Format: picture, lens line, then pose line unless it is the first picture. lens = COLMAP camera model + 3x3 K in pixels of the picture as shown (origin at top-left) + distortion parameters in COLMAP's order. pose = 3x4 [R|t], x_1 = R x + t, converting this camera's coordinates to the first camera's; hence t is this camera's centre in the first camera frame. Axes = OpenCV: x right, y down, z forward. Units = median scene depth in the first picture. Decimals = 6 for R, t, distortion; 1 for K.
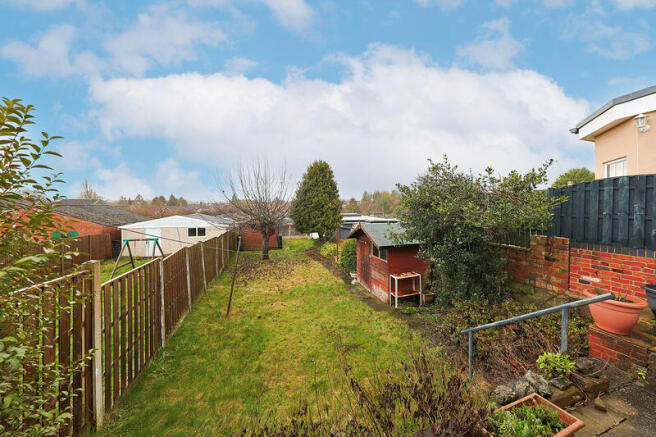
lens RADIAL K [[223.4, 0, 340.6], [0, 223.4, 210.0], [0, 0, 1]] dist [-0.000218, -0.000871]
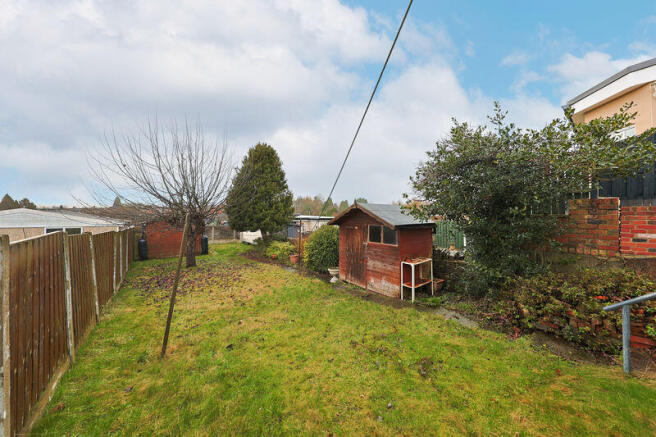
lens RADIAL K [[223.4, 0, 336.2], [0, 223.4, 211.4], [0, 0, 1]] dist [-0.000218, -0.000871]
pose [[0.944355, 0.002299, 0.328919, -0.230784], [0.006320, 0.999664, -0.025132, 0.110433], [-0.328867, 0.025812, 0.944024, 0.270708]]
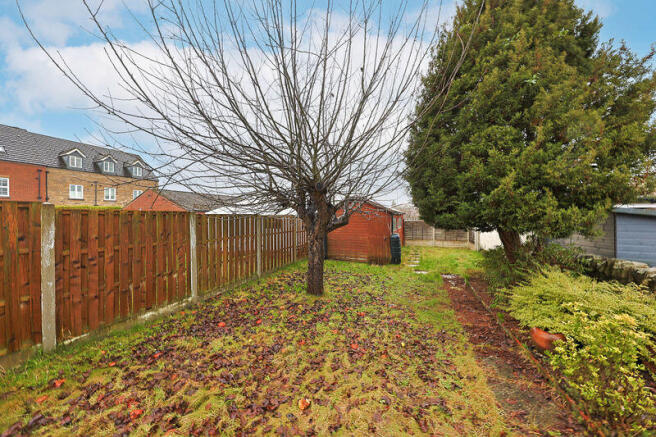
lens RADIAL K [[223.4, 0, 333.9], [0, 223.4, 216.8], [0, 0, 1]] dist [-0.000218, -0.000871]
pose [[0.750118, -0.000434, -0.661304, -0.146091], [-0.000578, 0.999999, -0.001312, 0.180464], [0.661304, 0.001366, 0.750117, 1.347909]]
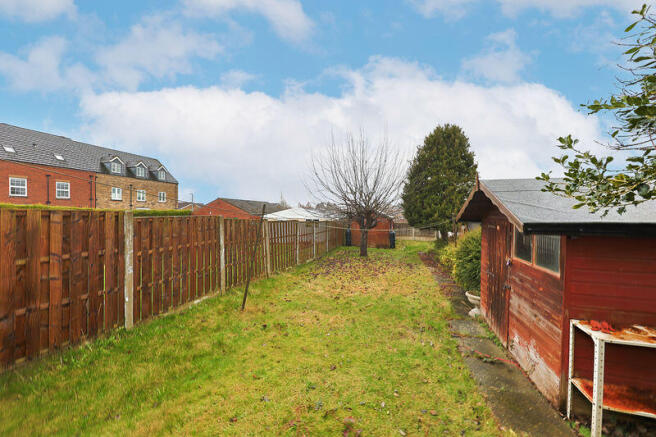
lens RADIAL K [[228.3, 0, 330.0], [0, 228.3, 219.1], [0, 0, 1]] dist [-0.002376, -0.001377]
pose [[0.792294, 0.021507, -0.609760, 0.126575], [-0.014082, 0.999757, 0.016966, 0.131021], [0.609976, -0.004855, 0.792405, 0.477621]]
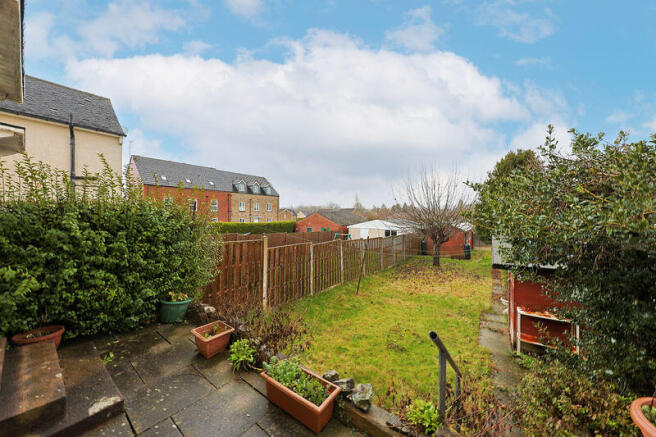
lens RADIAL K [[228.3, 0, 328.5], [0, 228.3, 218.1], [0, 0, 1]] dist [-0.002376, -0.001377]
pose [[0.551893, 0.015230, -0.833776, 0.420359], [-0.008769, 0.999884, 0.012460, 0.004939], [0.833869, 0.000435, 0.551962, 0.091074]]
